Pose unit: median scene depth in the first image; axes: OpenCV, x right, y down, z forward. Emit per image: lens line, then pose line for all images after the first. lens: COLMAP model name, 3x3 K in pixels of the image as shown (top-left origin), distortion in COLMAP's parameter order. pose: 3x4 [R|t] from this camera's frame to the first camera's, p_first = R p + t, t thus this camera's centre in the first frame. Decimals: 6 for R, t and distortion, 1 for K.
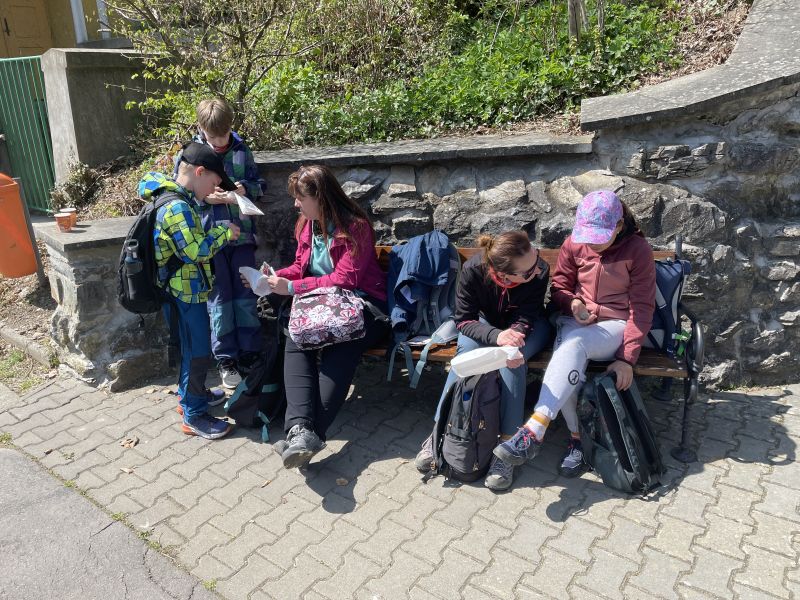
lens RADIAL K [[617.7, 0, 400.0], [0, 617.7, 300.0], [0, 0, 1]] dist [0.084888, -0.120366]
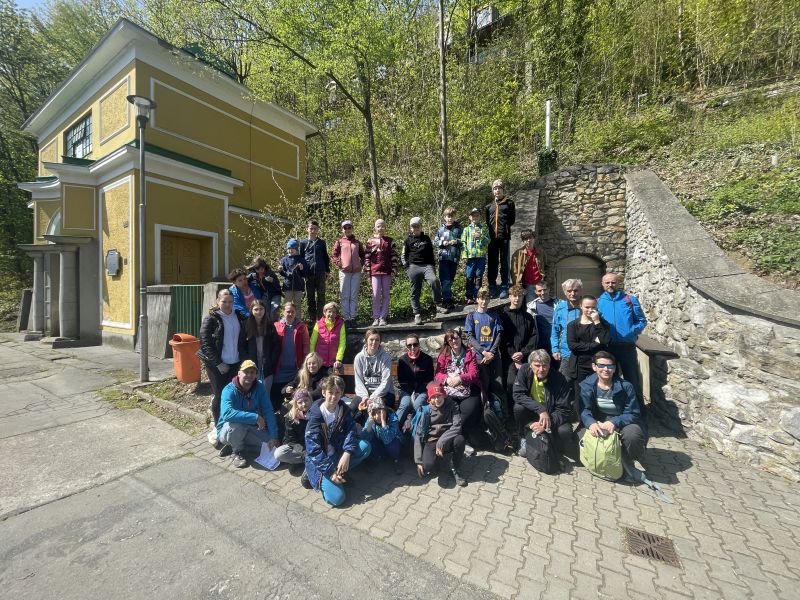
lens RADIAL K [[325.5, 0, 394.9], [0, 325.5, 296.2], [0, 0, 1]] dist [-0.002776, -0.000291]
pose [[0.993456, 0.017641, 0.112846, -0.048176], [0.019806, 0.946425, -0.322315, 0.074536], [-0.112486, 0.322441, 0.939882, -0.322665]]
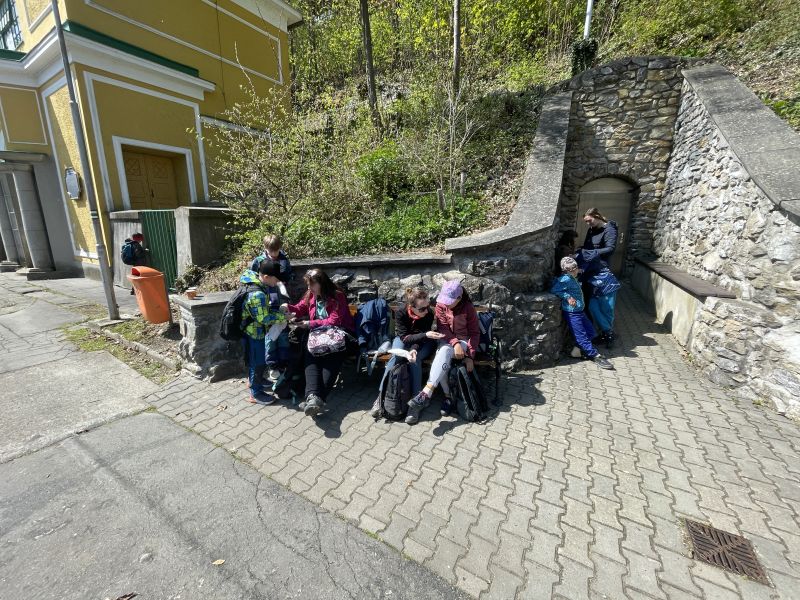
lens RADIAL K [[325.5, 0, 394.9], [0, 325.5, 296.2], [0, 0, 1]] dist [-0.002776, -0.000291]
pose [[0.993376, 0.000153, 0.114906, -0.016869], [0.013641, 0.992770, -0.119257, 0.012143], [-0.114094, 0.120035, 0.986192, -0.083926]]
